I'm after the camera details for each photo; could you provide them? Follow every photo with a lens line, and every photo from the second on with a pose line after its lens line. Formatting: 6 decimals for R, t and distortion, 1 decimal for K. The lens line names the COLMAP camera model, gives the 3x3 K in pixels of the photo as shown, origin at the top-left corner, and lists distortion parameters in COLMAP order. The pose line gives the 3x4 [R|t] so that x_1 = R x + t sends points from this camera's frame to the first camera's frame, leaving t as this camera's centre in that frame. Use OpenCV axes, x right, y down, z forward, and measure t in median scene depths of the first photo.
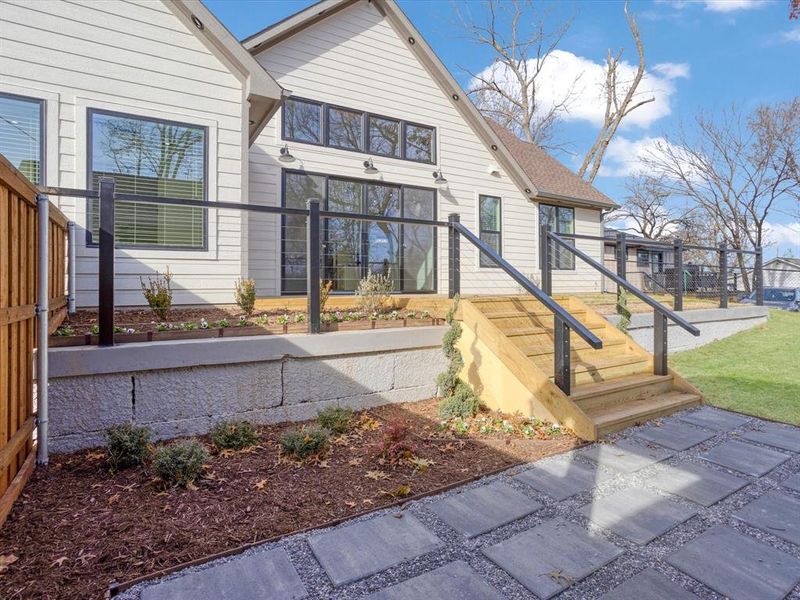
lens RADIAL K [[439.6, 0, 415.5], [0, 439.6, 283.3], [0, 0, 1]] dist [-0.032039, 0.000220]
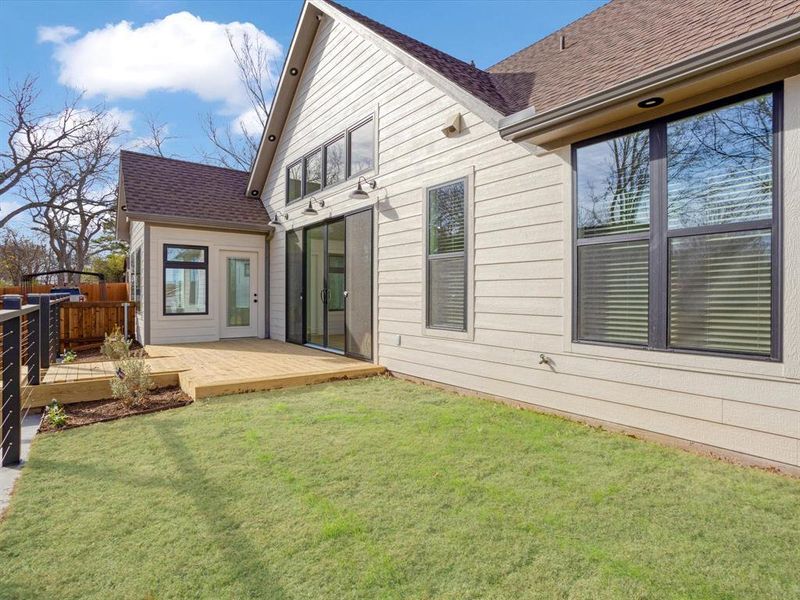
lens RADIAL K [[452.2, 0, 400.0], [0, 452.2, 300.0], [0, 0, 1]] dist [-0.003332, 0.000542]
pose [[0.061867, 0.020178, -0.997880, 0.808504], [0.008695, 0.999747, 0.020755, -0.094796], [0.998047, -0.009961, 0.061676, 1.099043]]
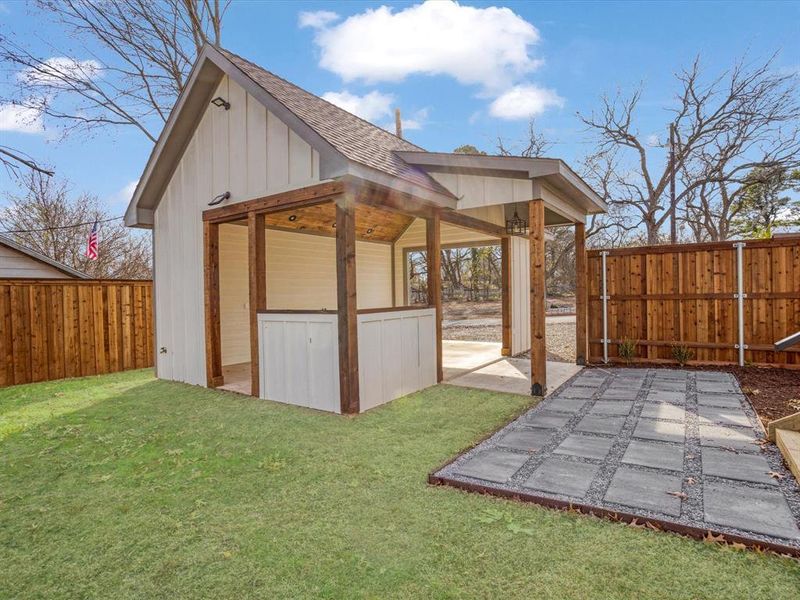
lens RADIAL K [[430.6, 0, 400.0], [0, 430.6, 300.0], [0, 0, 1]] dist [-0.021861, 0.001538]
pose [[-0.910678, 0.033597, -0.411748, 0.614244], [0.034190, 0.999398, 0.005926, -0.002704], [0.411699, -0.008681, -0.911279, 0.599940]]
